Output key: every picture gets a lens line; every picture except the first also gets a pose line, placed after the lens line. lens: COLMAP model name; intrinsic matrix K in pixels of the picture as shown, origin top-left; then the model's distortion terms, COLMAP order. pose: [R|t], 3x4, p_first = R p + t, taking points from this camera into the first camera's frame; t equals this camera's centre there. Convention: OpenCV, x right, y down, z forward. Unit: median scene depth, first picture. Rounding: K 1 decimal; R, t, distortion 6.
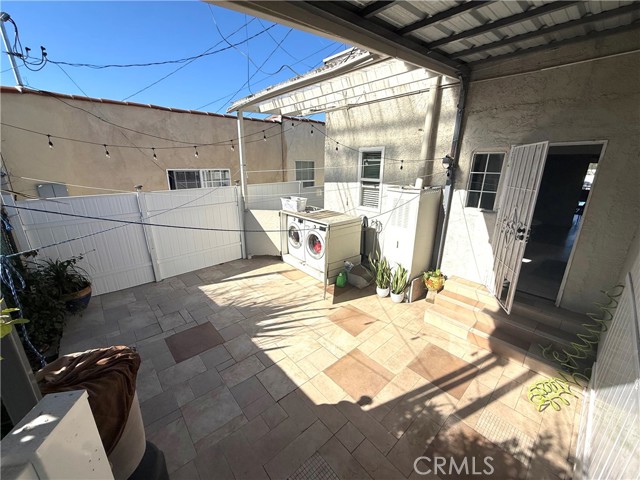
lens RADIAL K [[253.9, 0, 318.7], [0, 253.9, 238.8], [0, 0, 1]] dist [0.001032, -0.000021]
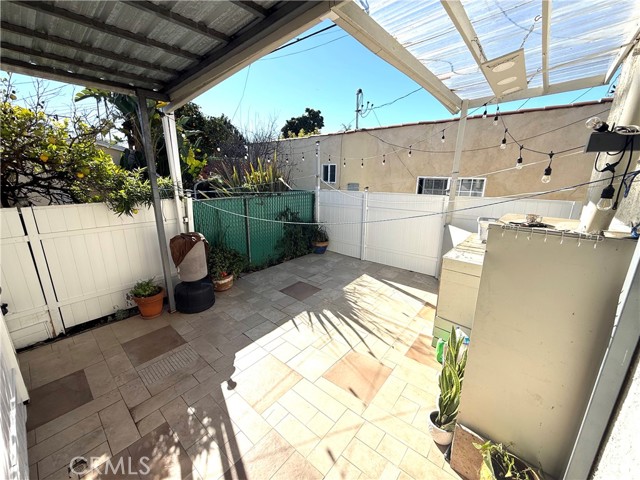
lens RADIAL K [[253.9, 0, 318.7], [0, 253.9, 238.8], [0, 0, 1]] dist [0.001032, -0.000021]
pose [[0.126837, 0.244694, -0.961268, 0.925337], [-0.292258, 0.935295, 0.199520, -0.212446], [0.947891, 0.255632, 0.190144, 0.827941]]
